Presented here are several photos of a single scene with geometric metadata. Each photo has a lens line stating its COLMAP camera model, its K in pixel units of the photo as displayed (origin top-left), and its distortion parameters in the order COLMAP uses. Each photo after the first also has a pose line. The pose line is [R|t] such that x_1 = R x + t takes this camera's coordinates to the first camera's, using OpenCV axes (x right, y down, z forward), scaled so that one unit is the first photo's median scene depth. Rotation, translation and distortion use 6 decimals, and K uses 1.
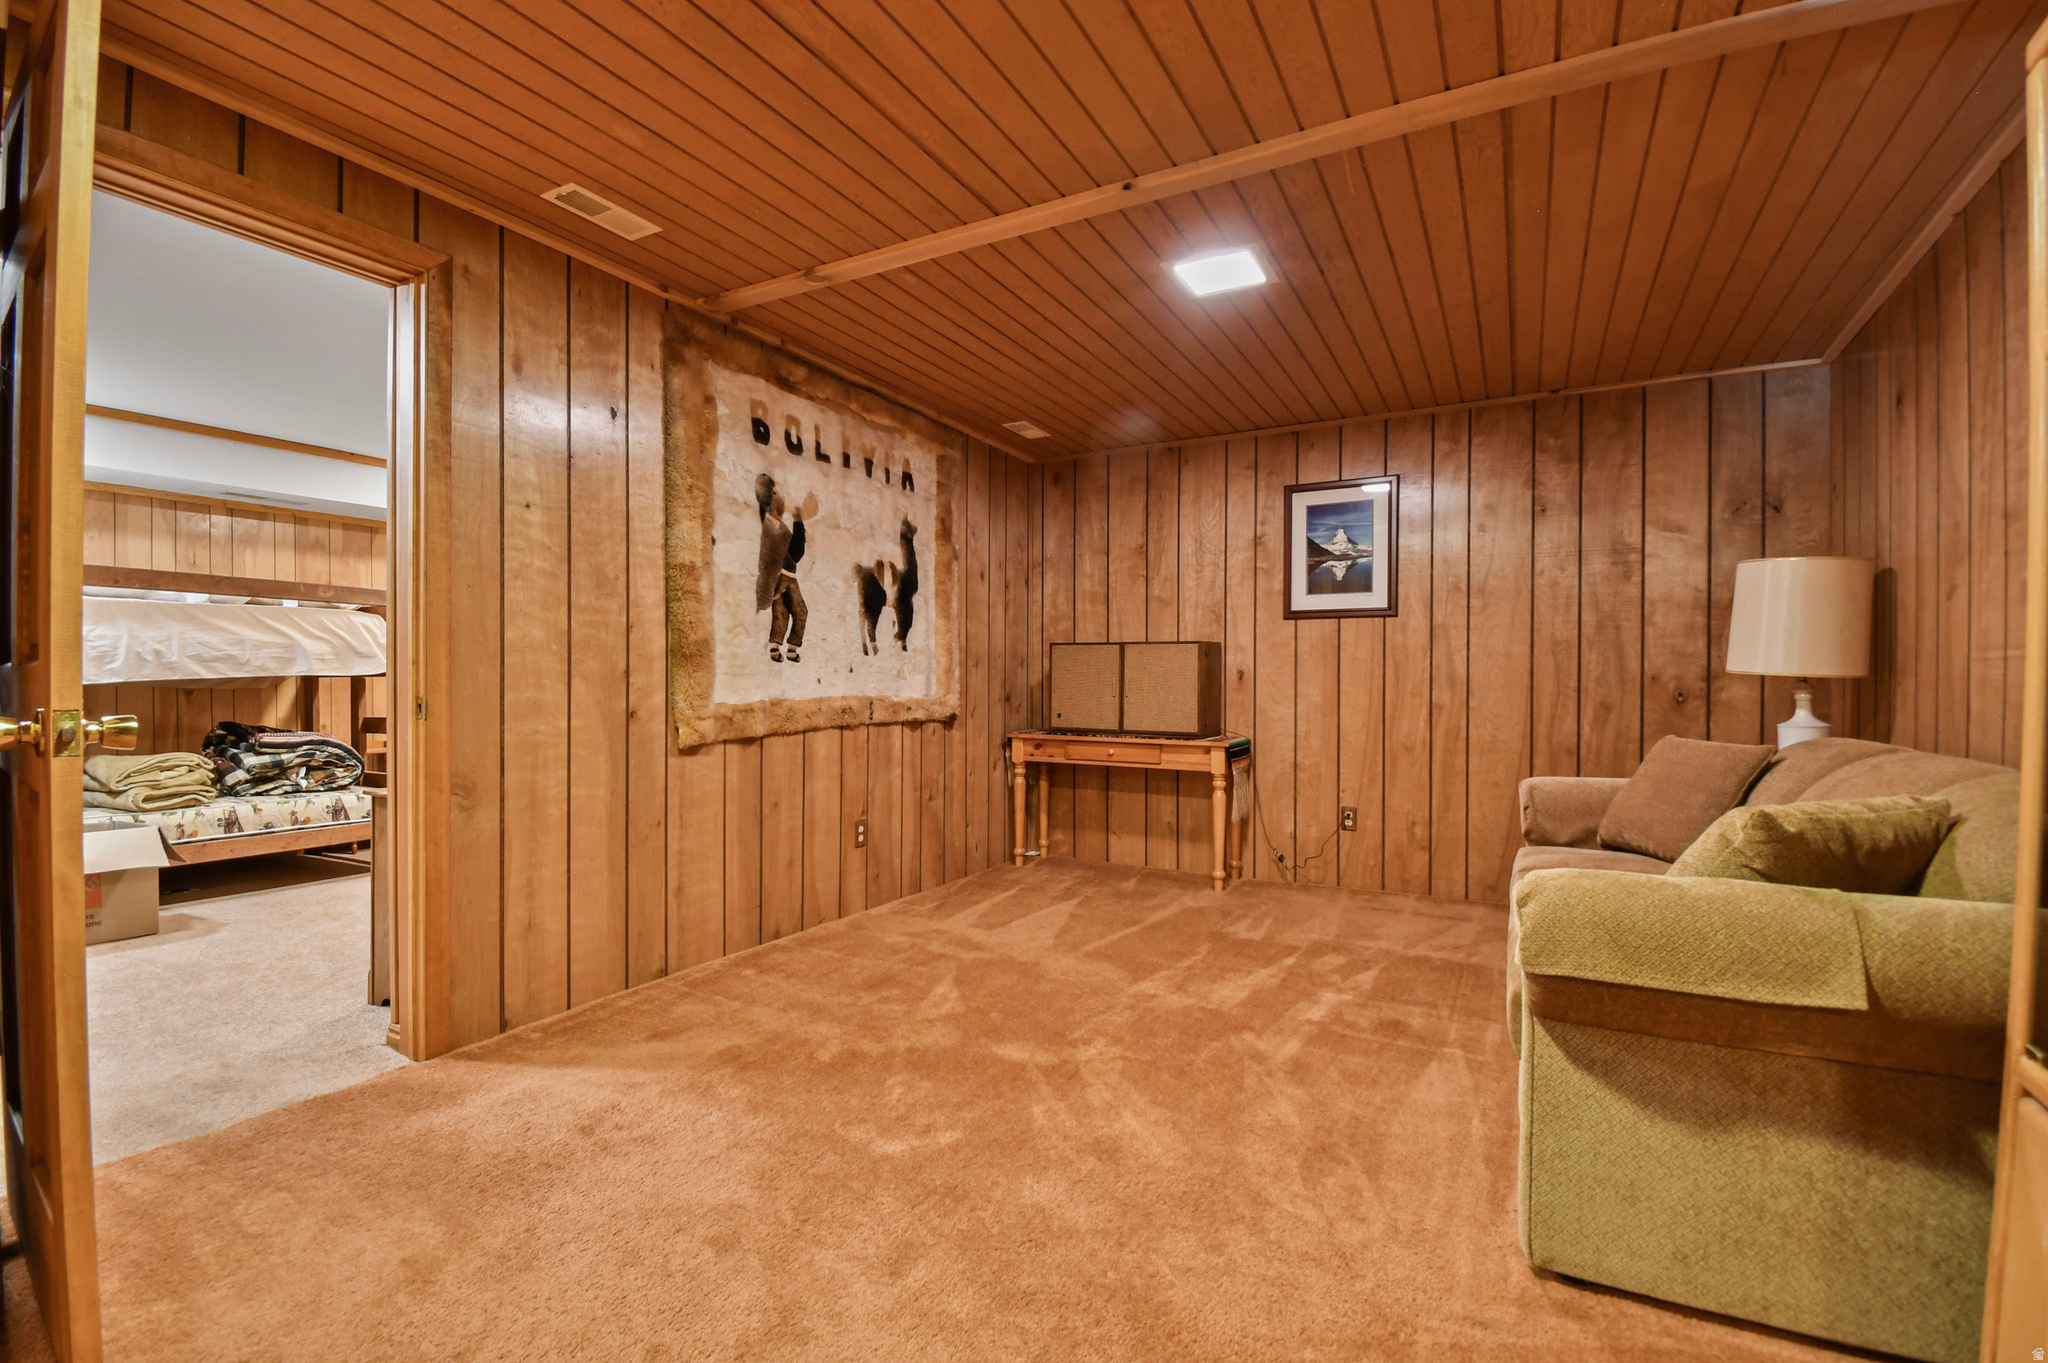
lens RADIAL K [[936.7, 0, 1021.6], [0, 936.7, 679.9], [0, 0, 1]] dist [0.010253, -0.004320]
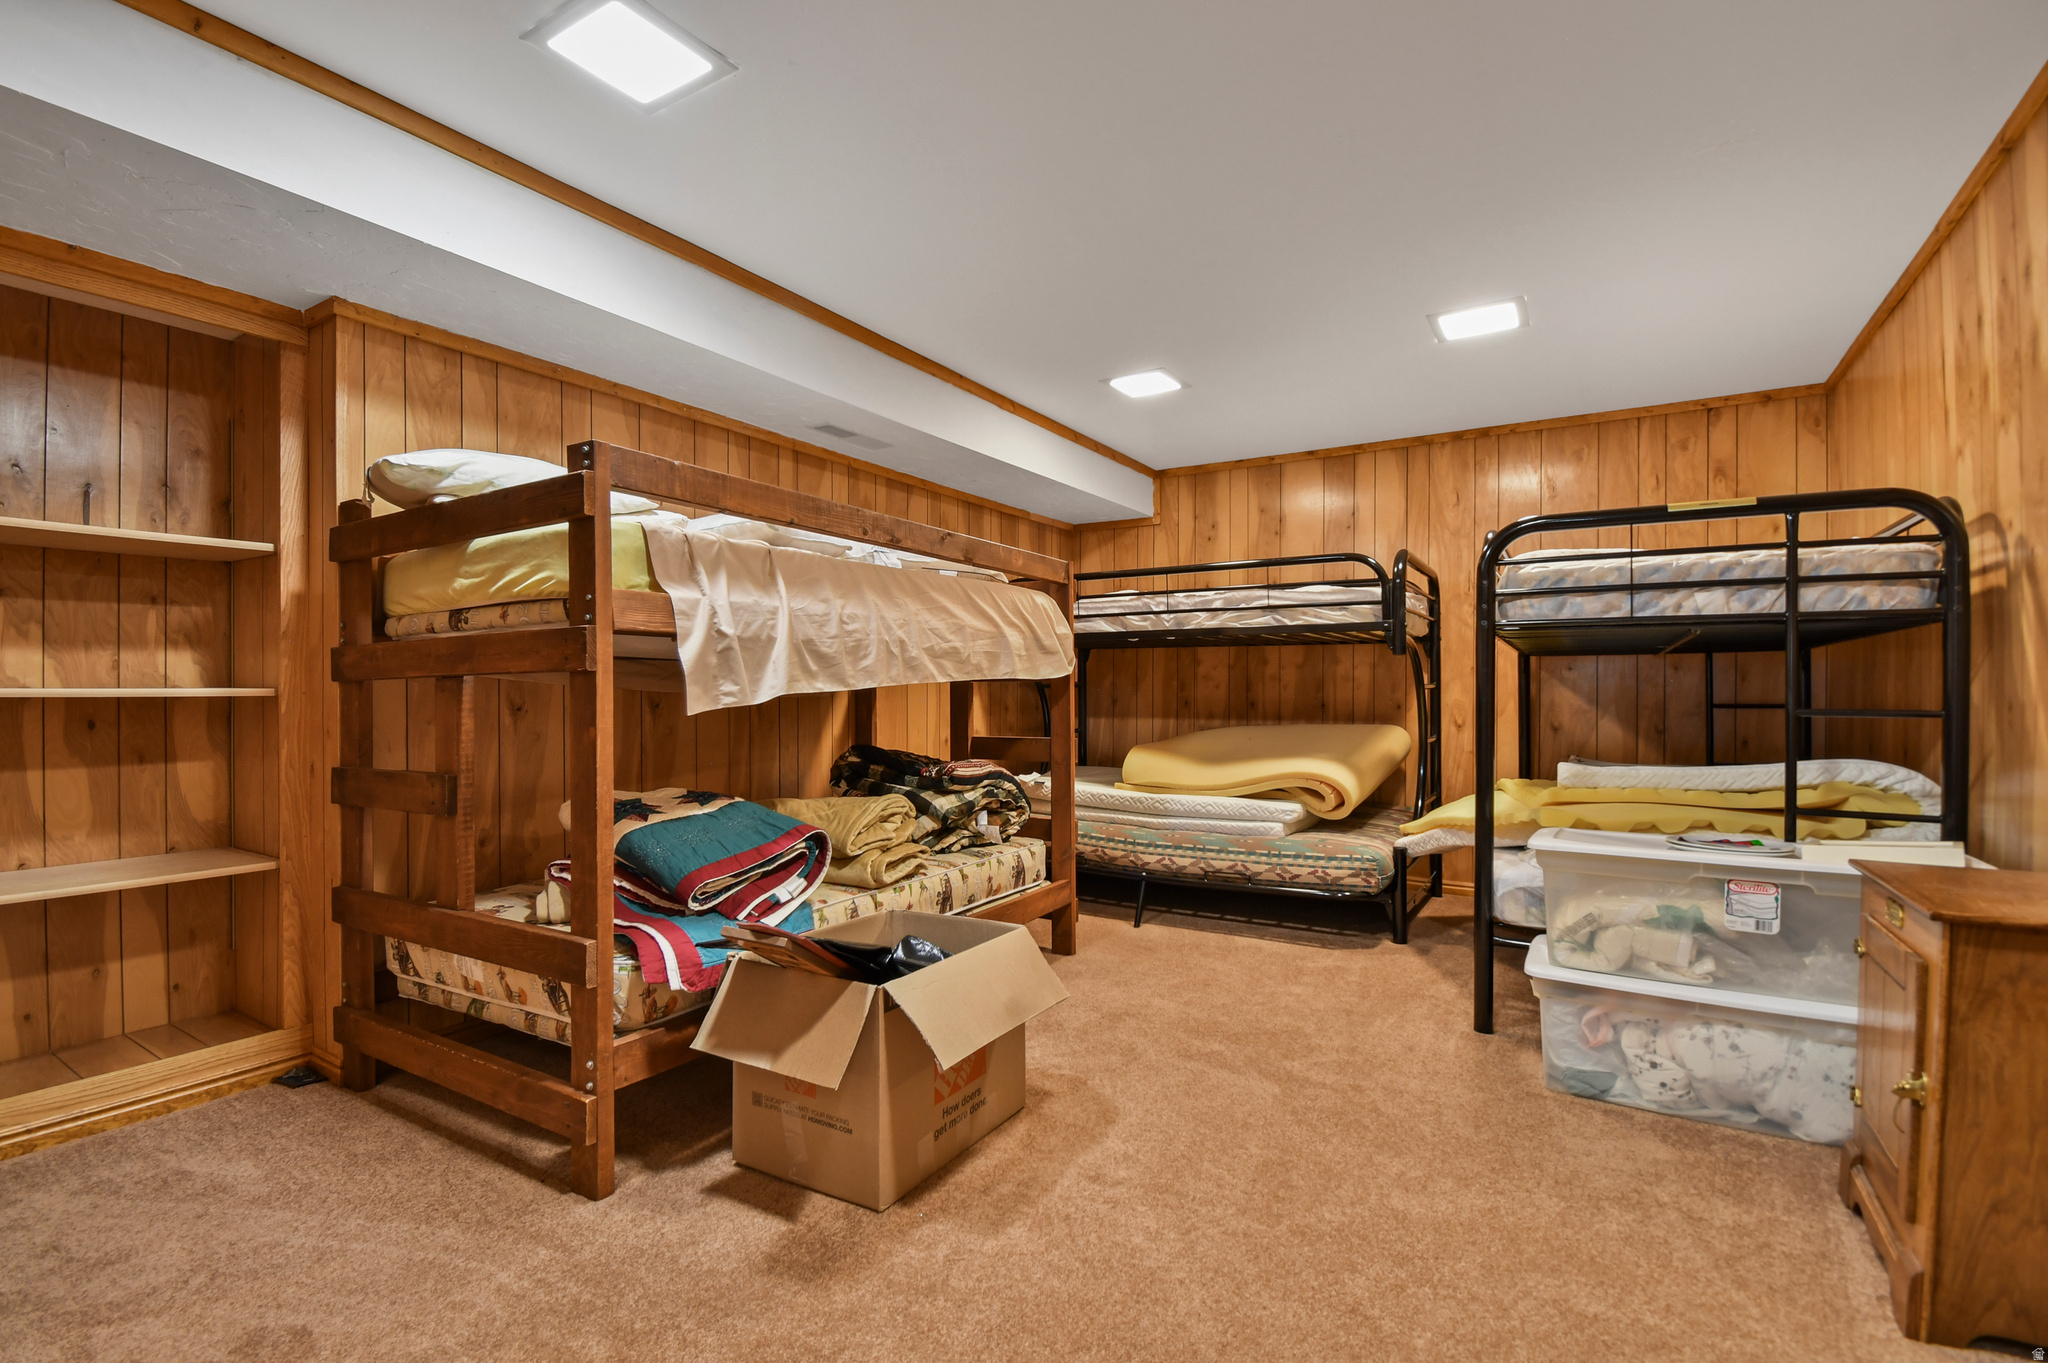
lens RADIAL K [[936.7, 0, 1023.6], [0, 936.7, 683.9], [0, 0, 1]] dist [0.010253, -0.004320]
pose [[0.998581, 0.000031, -0.053247, -0.703698], [0.000015, 1.000000, 0.000872, -0.001223], [0.053247, -0.000872, 0.998581, 0.315678]]
